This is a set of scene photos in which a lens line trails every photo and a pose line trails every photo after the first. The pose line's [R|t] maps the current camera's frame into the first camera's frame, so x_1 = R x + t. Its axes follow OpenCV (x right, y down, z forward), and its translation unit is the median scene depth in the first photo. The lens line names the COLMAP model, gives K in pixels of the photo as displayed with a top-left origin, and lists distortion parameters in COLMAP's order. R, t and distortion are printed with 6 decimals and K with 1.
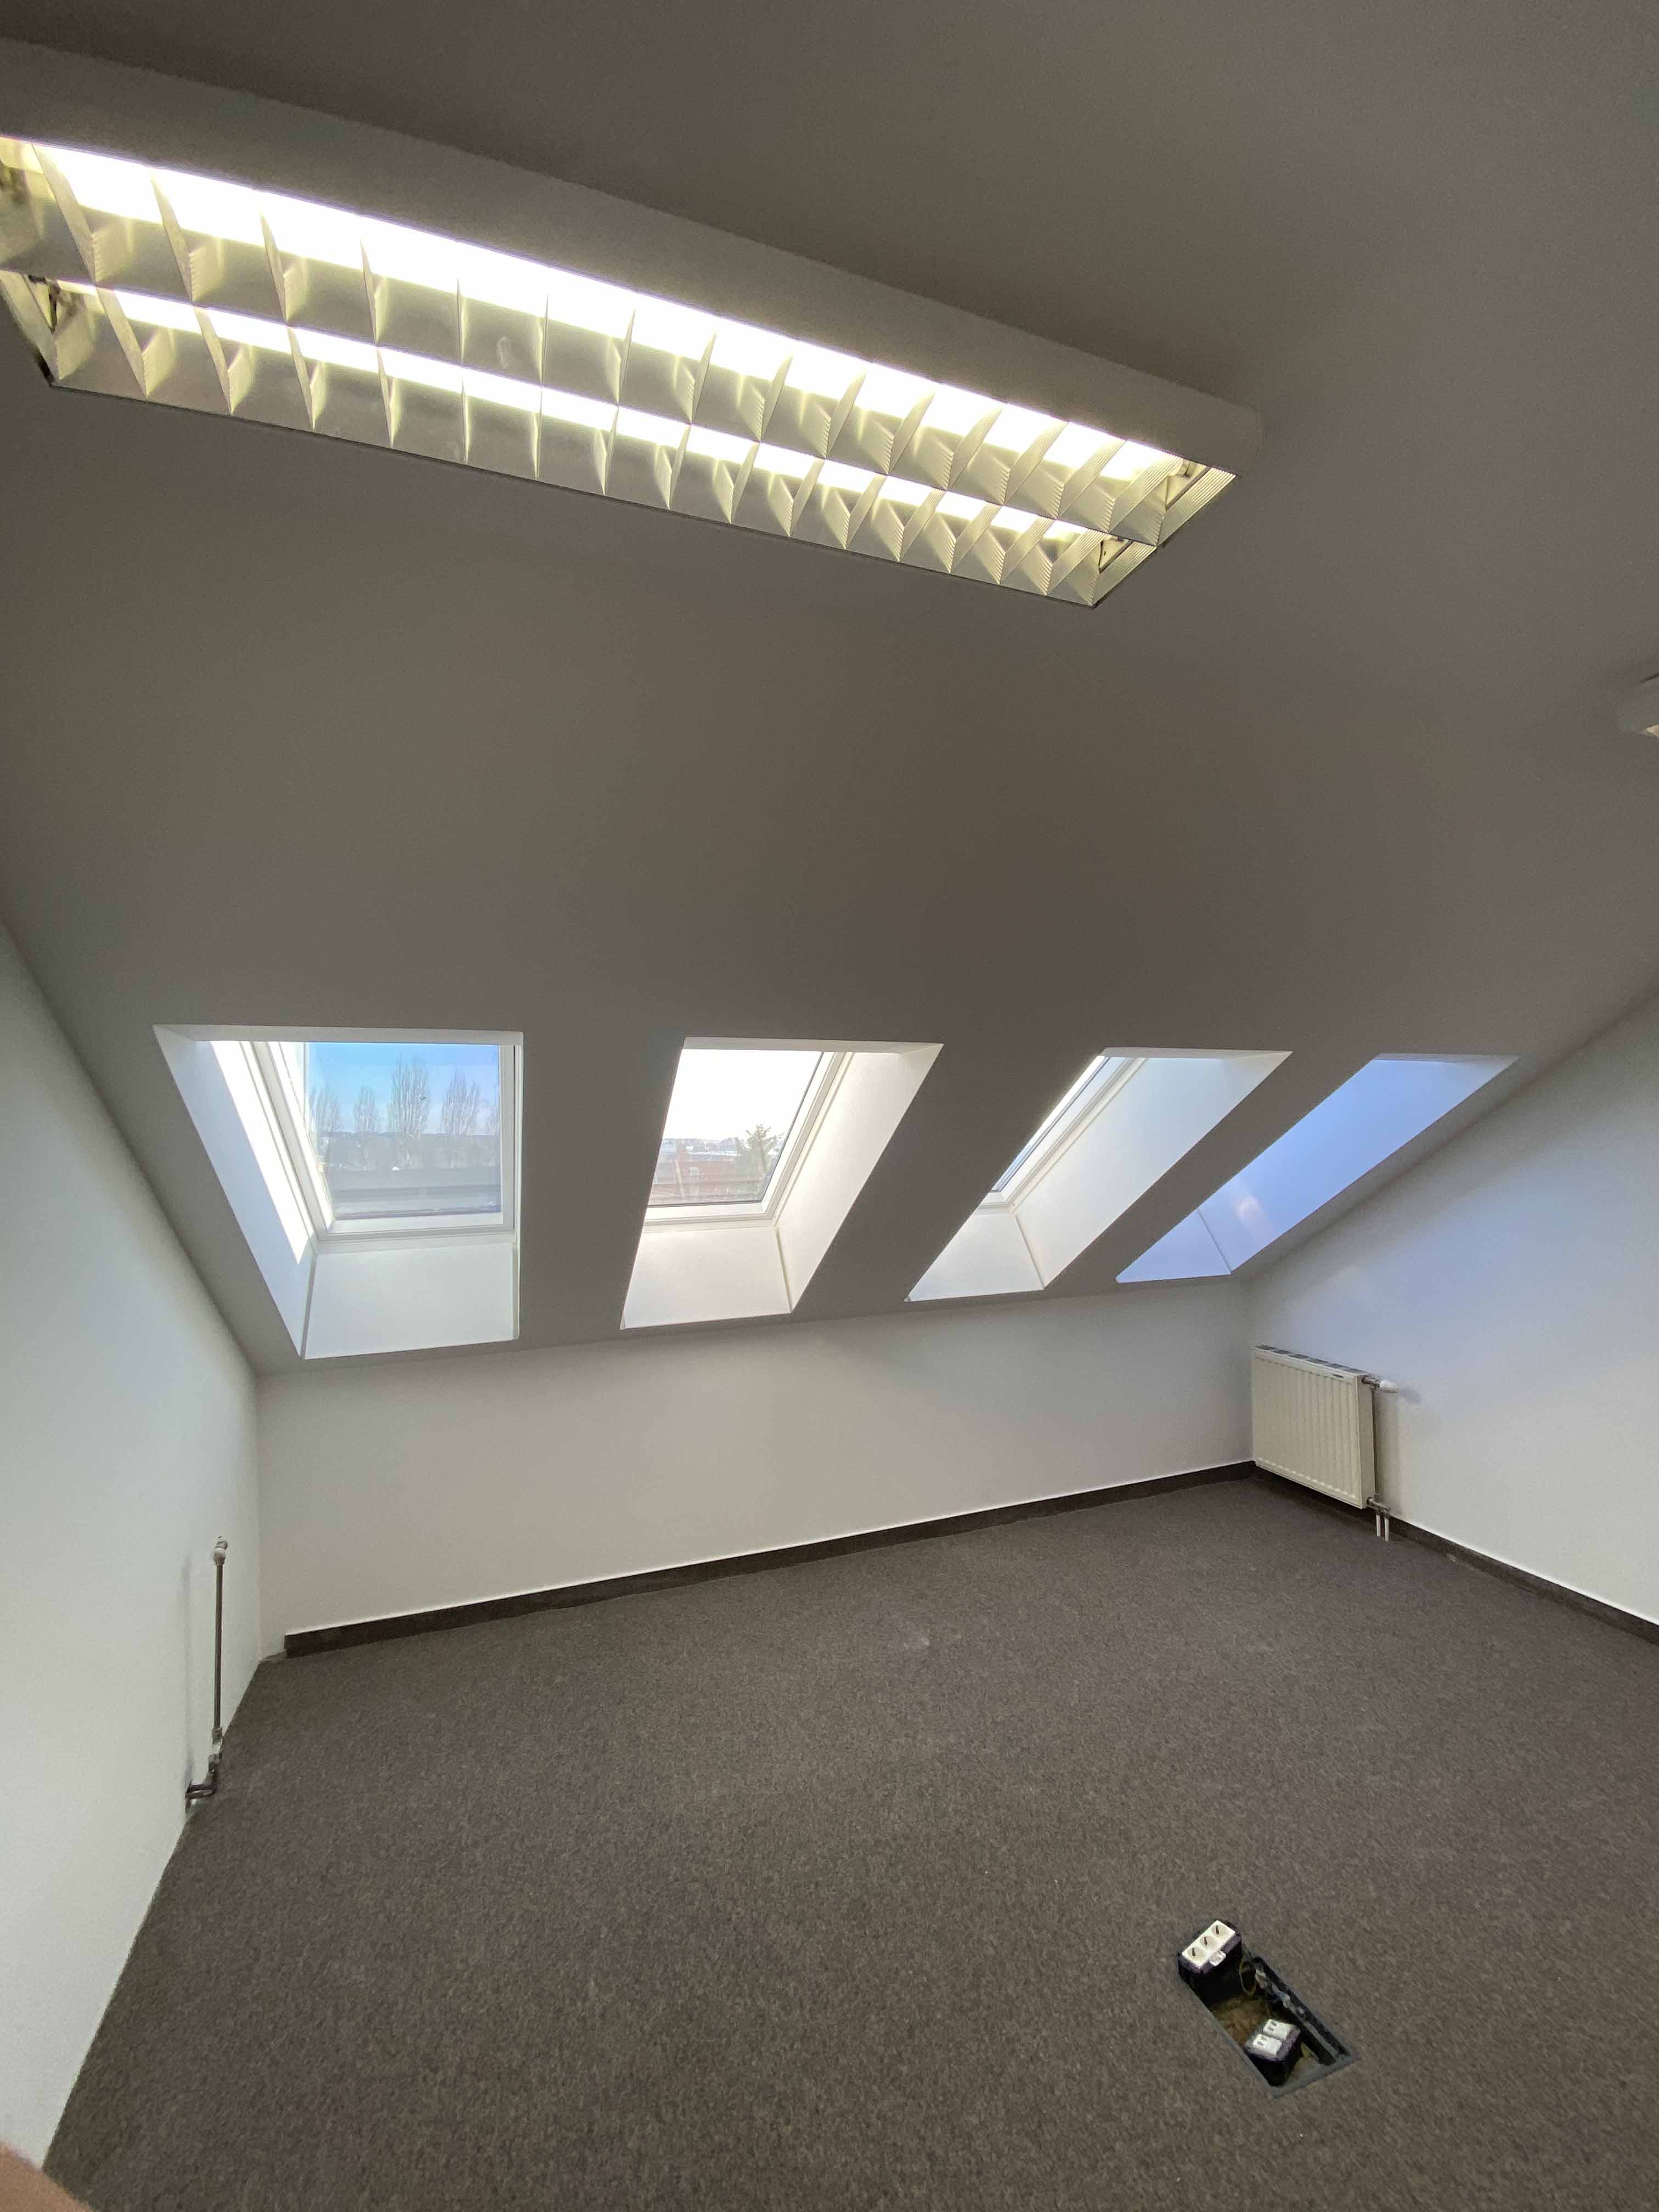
lens RADIAL K [[888.3, 0, 830.5], [0, 888.3, 1094.9], [0, 0, 1]] dist [-0.039024, -0.000161]
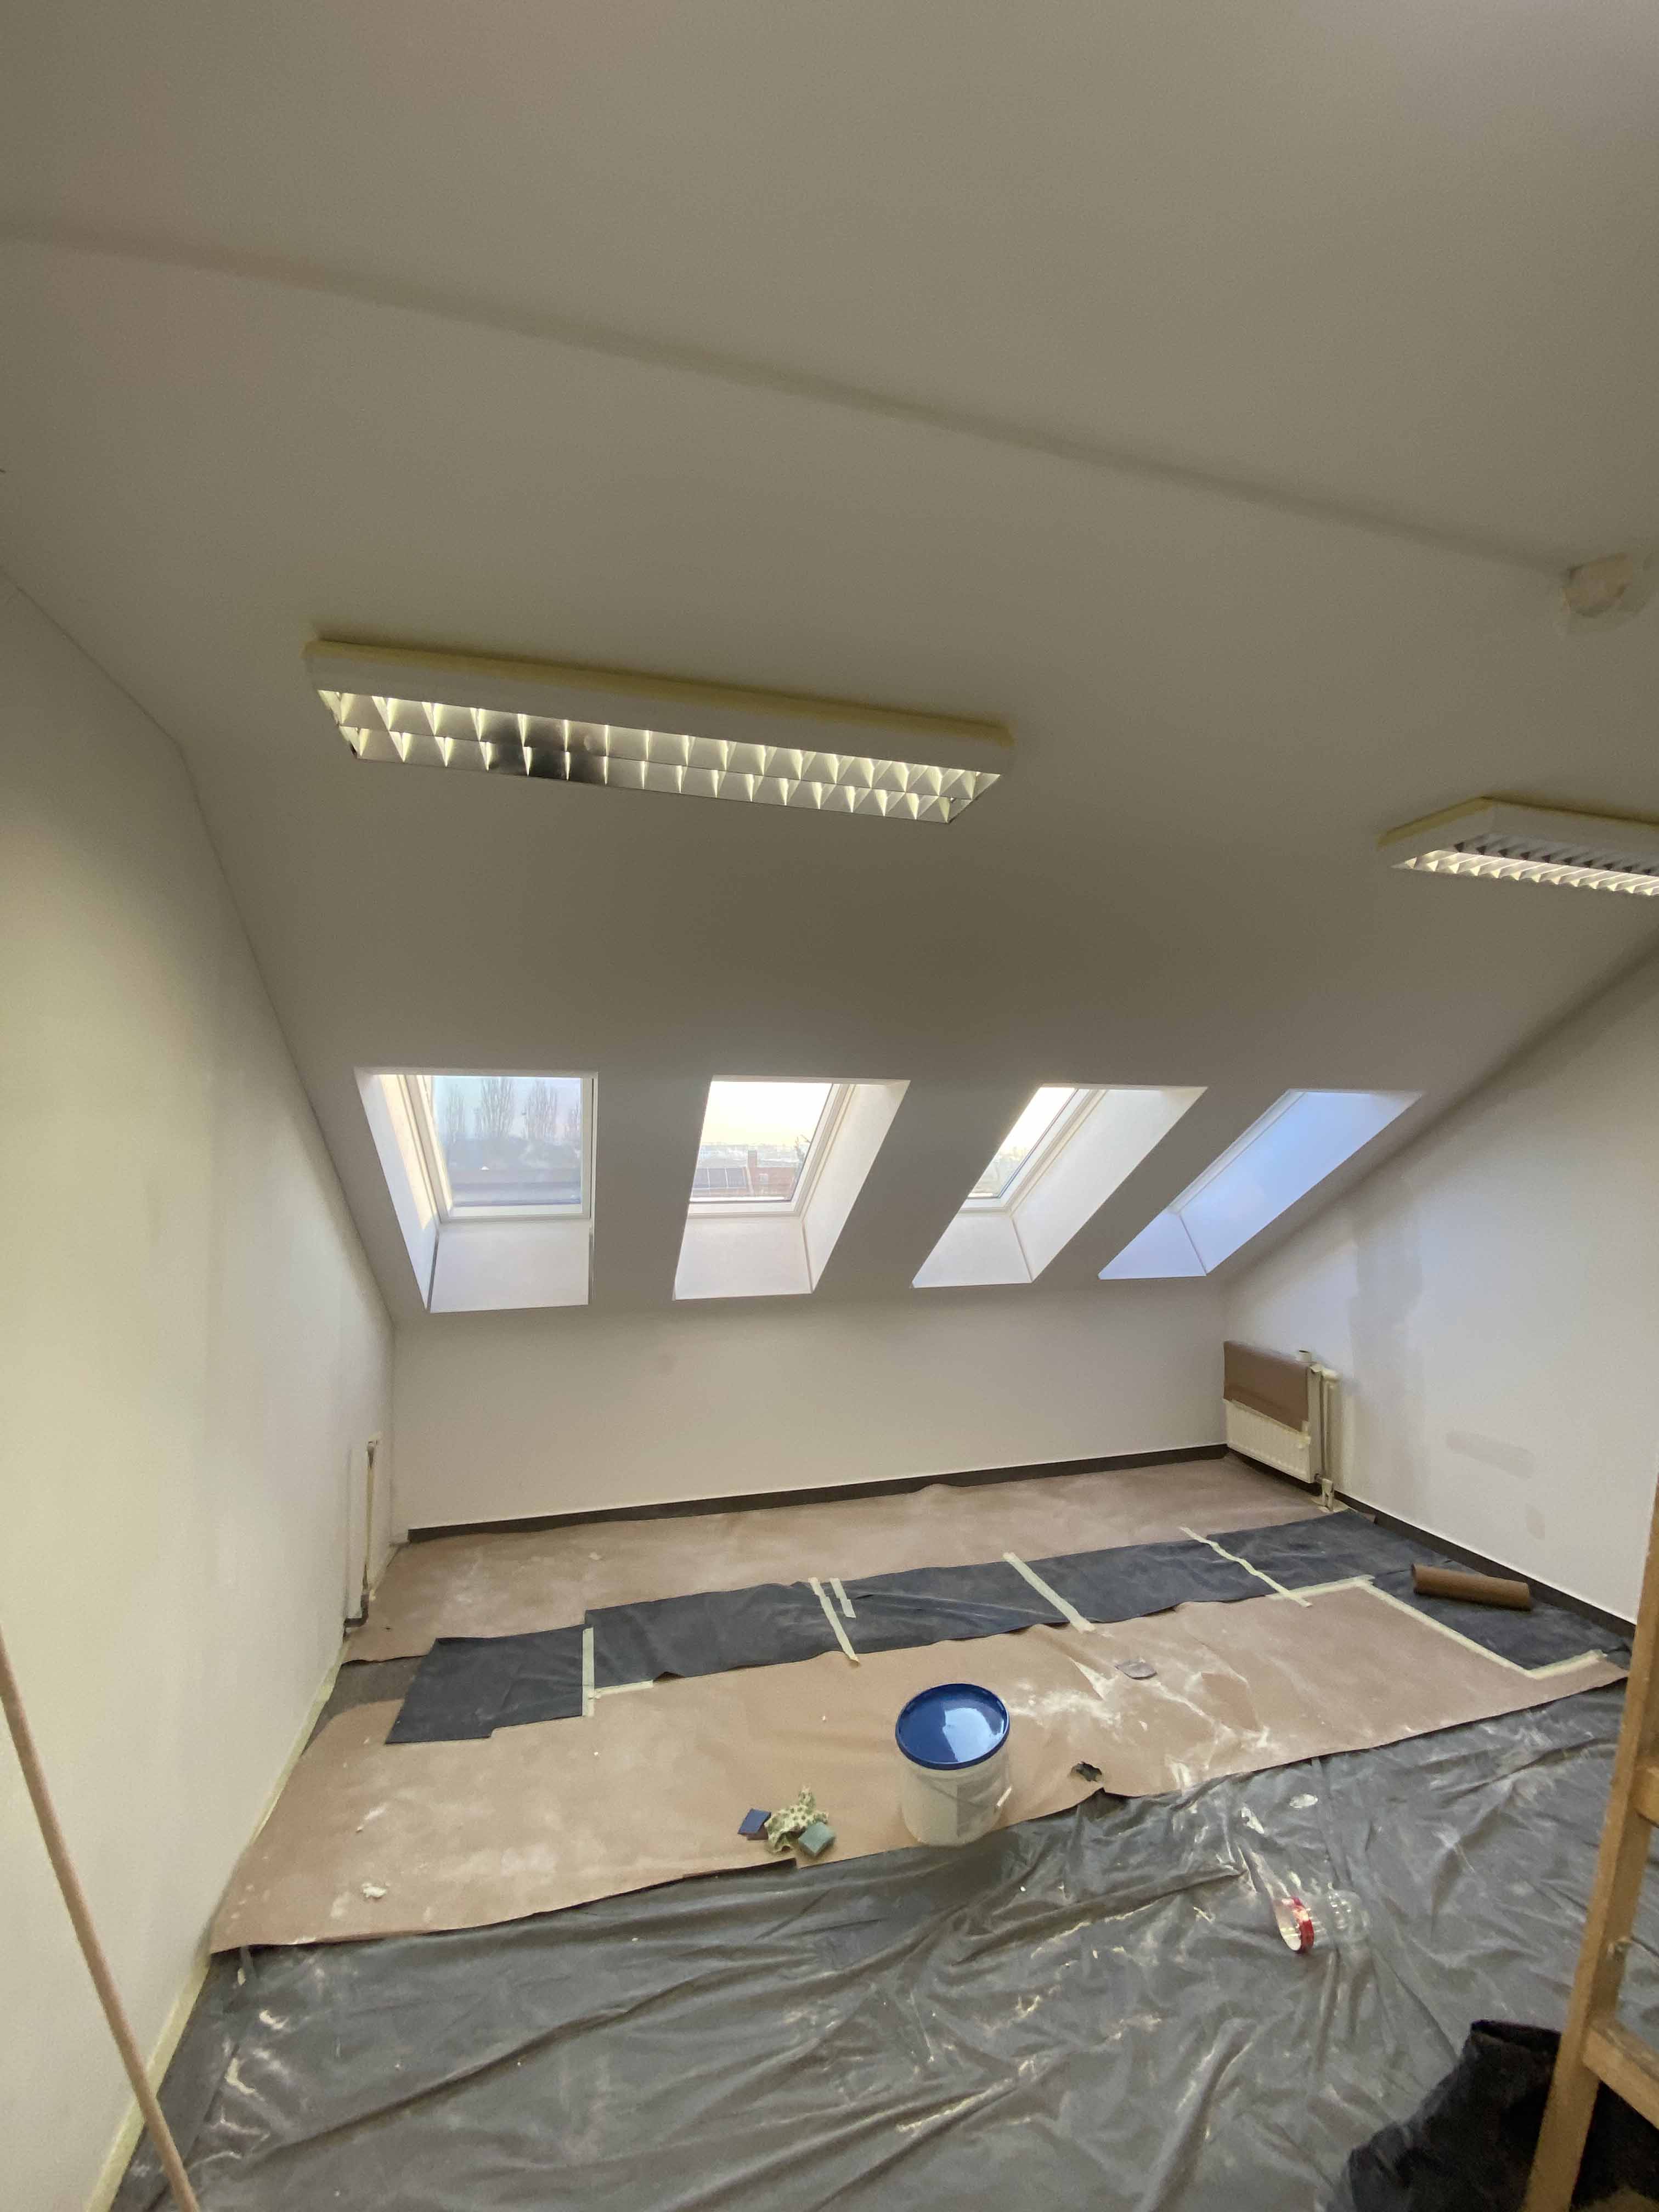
lens RADIAL K [[888.3, 0, 830.5], [0, 888.3, 1094.9], [0, 0, 1]] dist [-0.039024, -0.000161]
pose [[0.996760, 0.012901, -0.079398, 0.098431], [-0.013520, 0.999882, -0.007254, -0.022568], [0.079295, 0.008304, 0.996817, -0.276232]]
